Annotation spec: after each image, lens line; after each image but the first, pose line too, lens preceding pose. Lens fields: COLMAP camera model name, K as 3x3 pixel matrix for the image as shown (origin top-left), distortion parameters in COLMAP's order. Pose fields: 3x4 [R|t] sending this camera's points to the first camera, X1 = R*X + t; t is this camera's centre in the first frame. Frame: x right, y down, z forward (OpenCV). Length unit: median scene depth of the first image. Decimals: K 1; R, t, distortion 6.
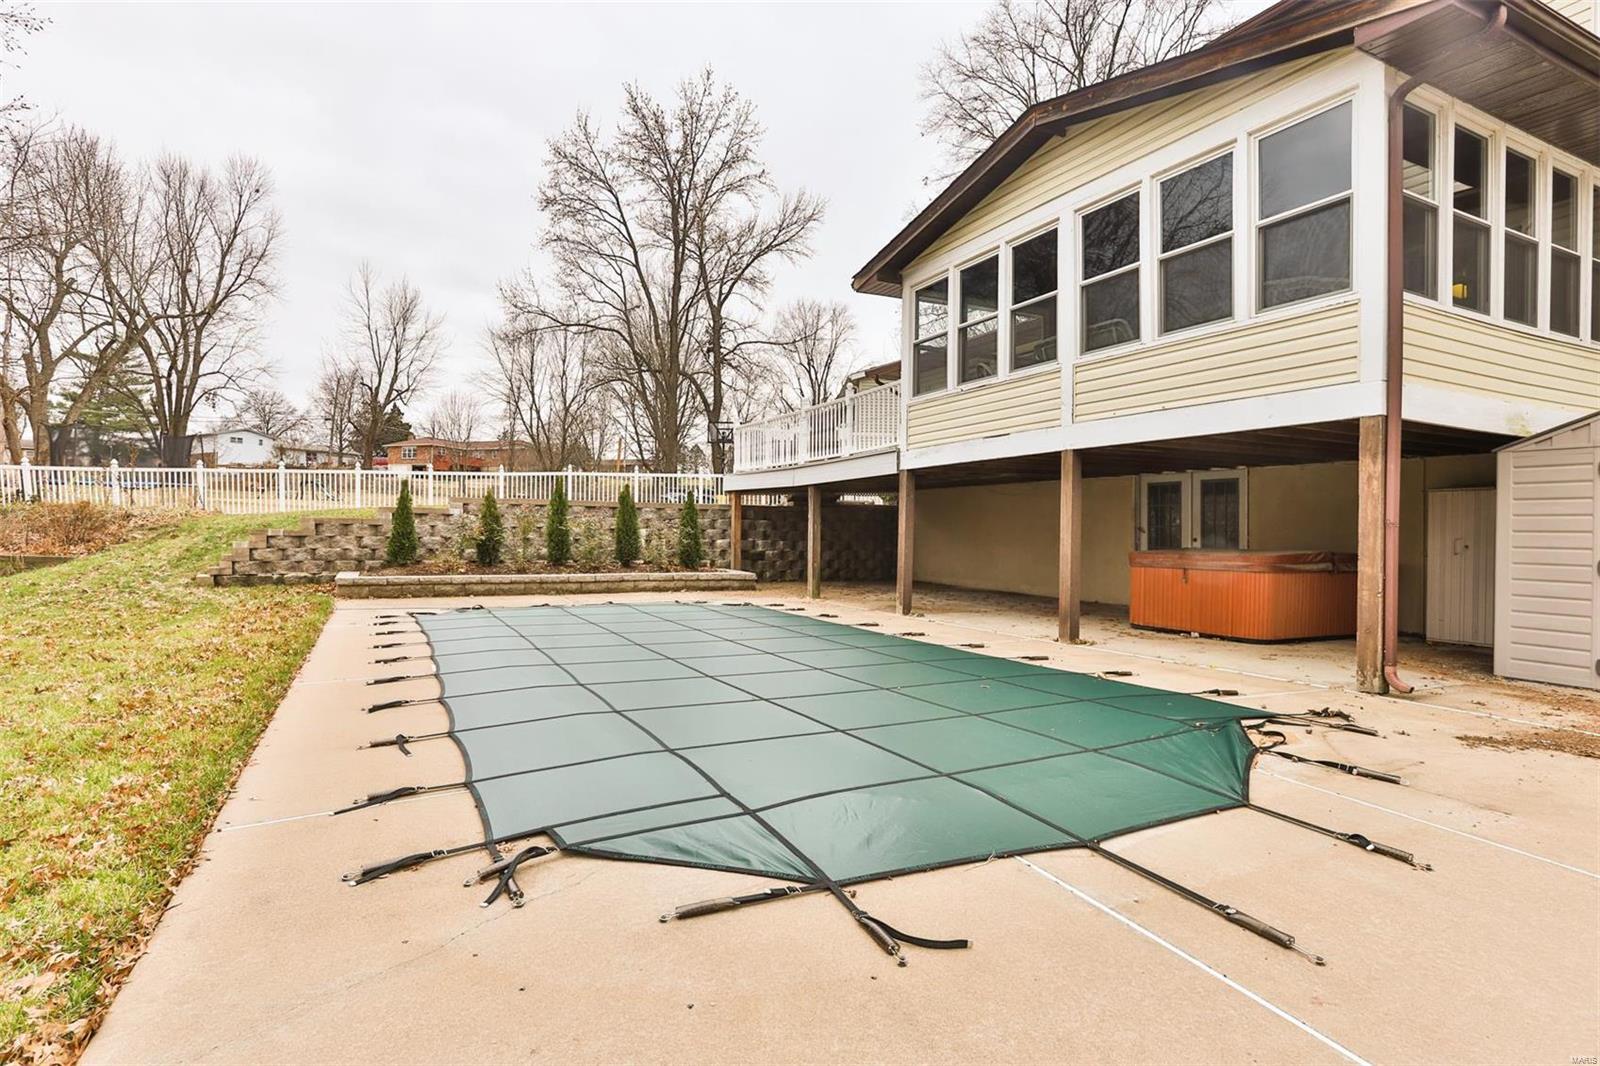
lens RADIAL K [[810.6, 0, 799.5], [0, 810.6, 538.7], [0, 0, 1]] dist [-0.023505, 0.001097]
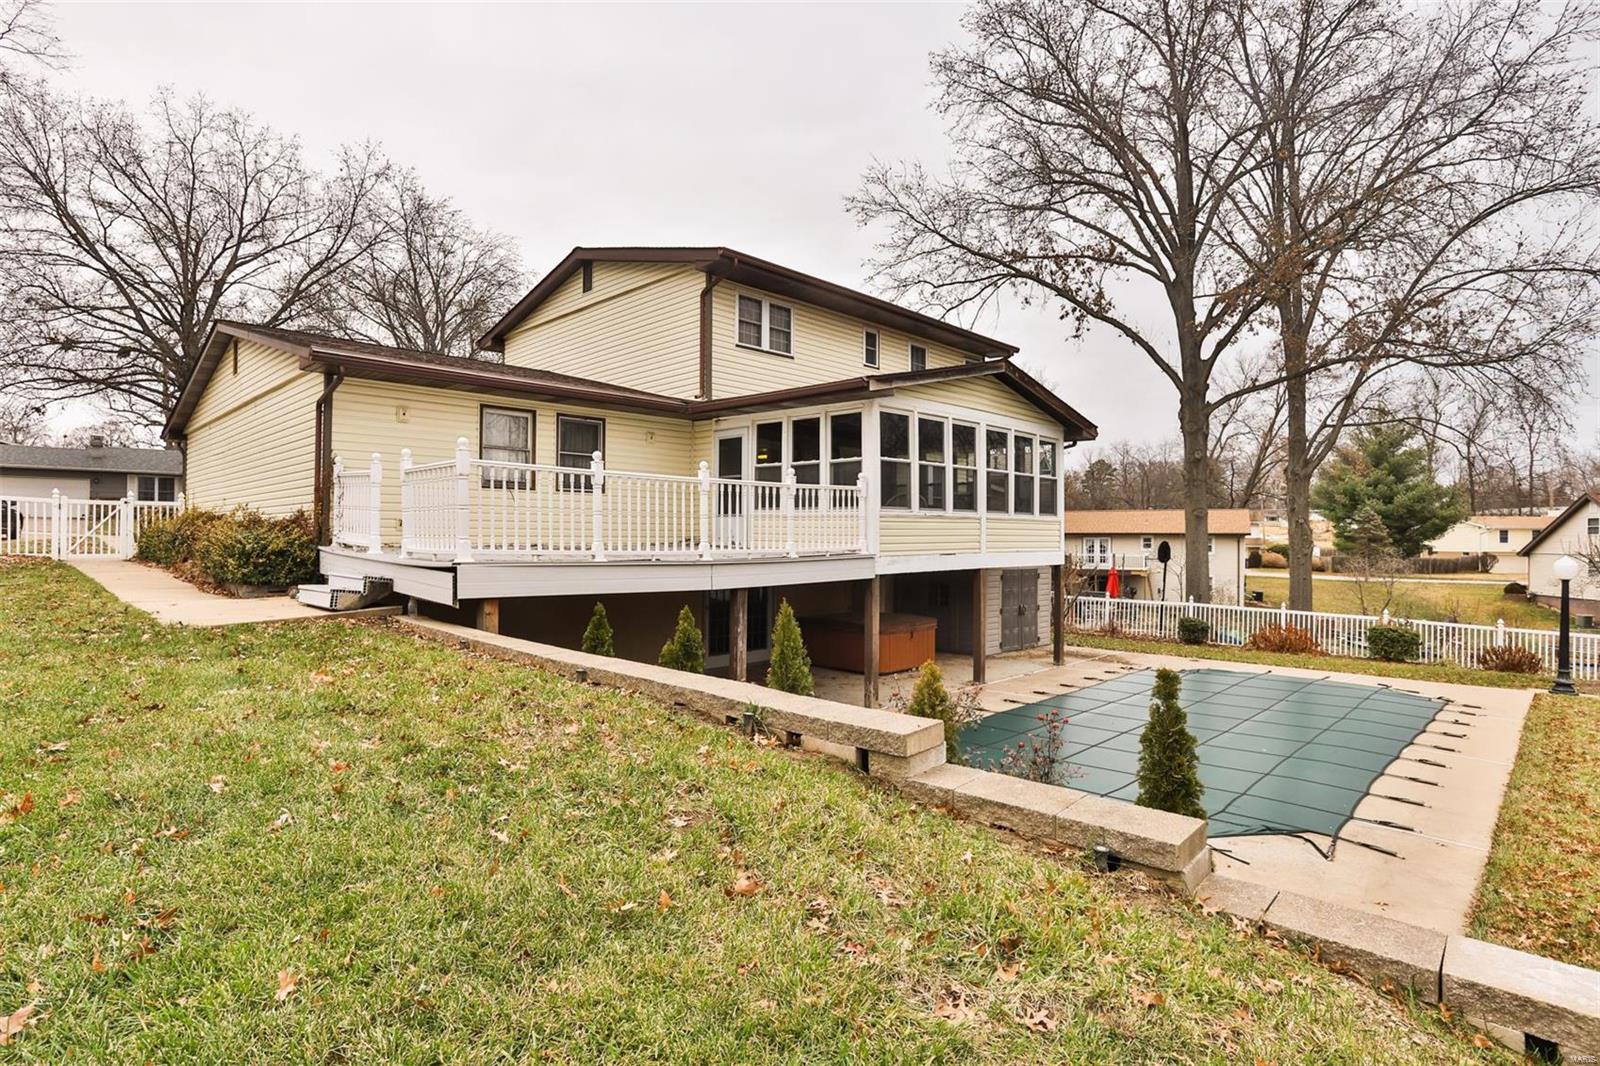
lens RADIAL K [[824.3, 0, 761.1], [0, 824.3, 533.1], [0, 0, 1]] dist [-0.029536, 0.000687]
pose [[-0.305519, -0.009741, 0.952136, -1.091919], [0.003364, 0.999930, 0.011309, -0.195863], [-0.952180, 0.006658, -0.305465, 1.888620]]
